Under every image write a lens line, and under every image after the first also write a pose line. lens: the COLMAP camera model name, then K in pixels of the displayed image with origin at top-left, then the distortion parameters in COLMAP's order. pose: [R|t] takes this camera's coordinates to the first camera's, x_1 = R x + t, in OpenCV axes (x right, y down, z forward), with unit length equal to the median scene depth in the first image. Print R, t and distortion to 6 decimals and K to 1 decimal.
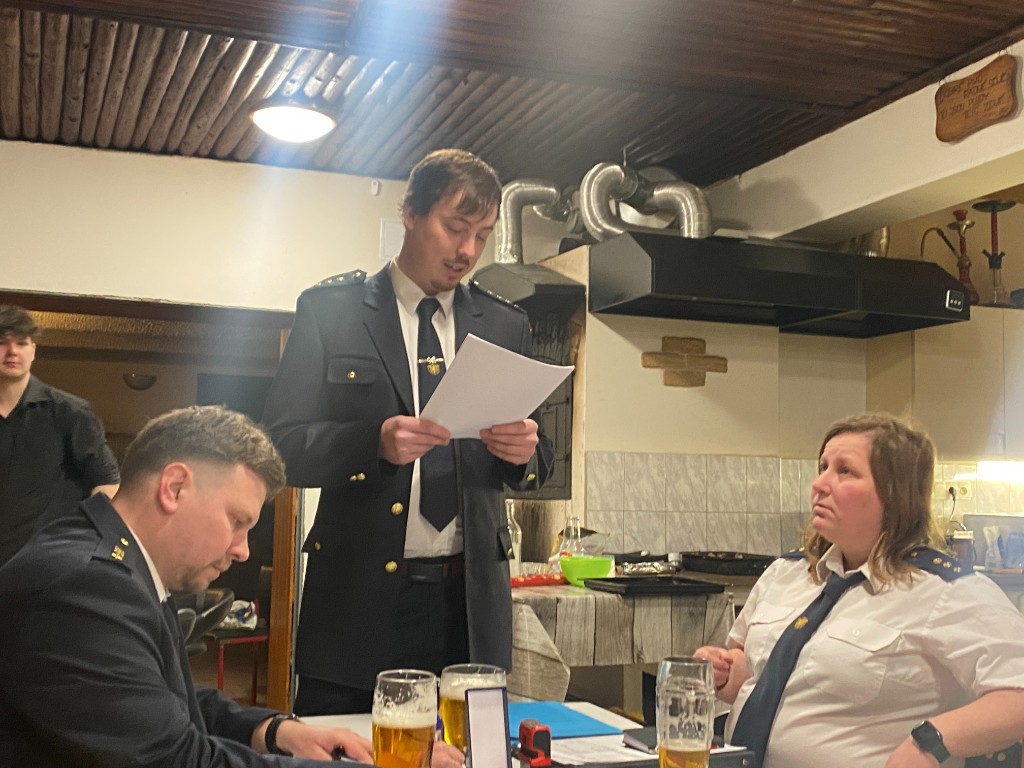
lens RADIAL K [[1214.8, 0, 508.6], [0, 1214.8, 429.3], [0, 0, 1]] dist [0.027204, 0.000000]
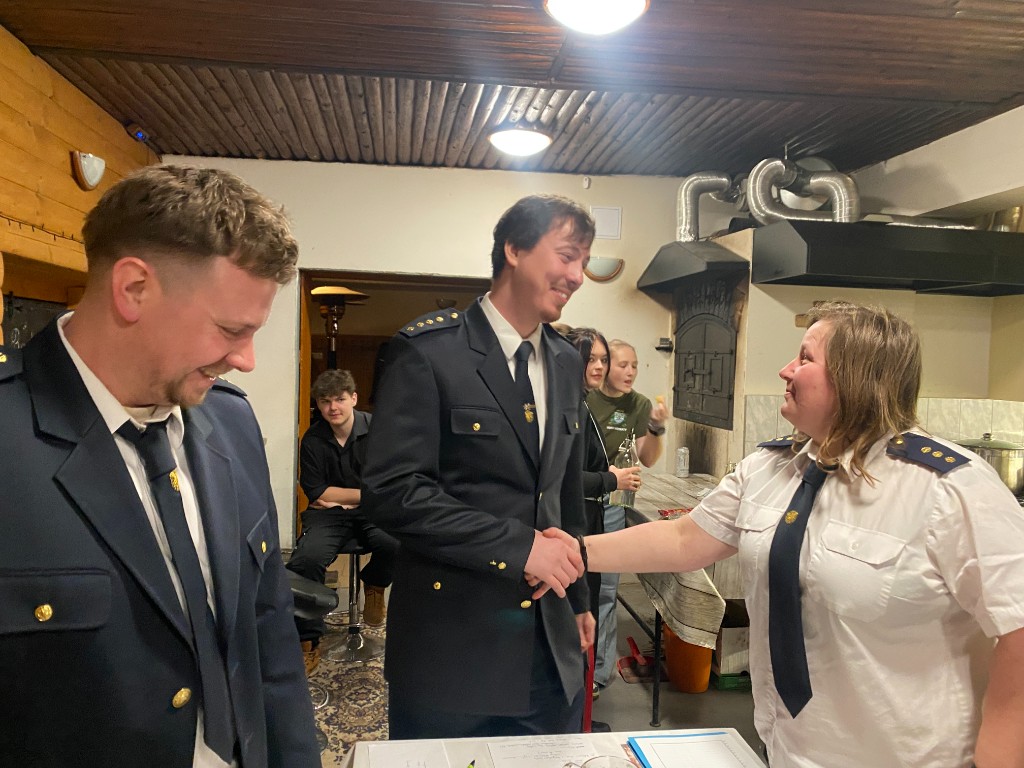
lens RADIAL K [[750.9, 0, 519.5], [0, 750.9, 380.1], [0, 0, 1]] dist [0.015867, -0.018928]
pose [[0.972981, 0.021416, -0.229888, 0.013854], [0.003040, 0.994415, 0.105501, -0.079571], [0.230863, -0.103350, 0.967482, 0.185523]]
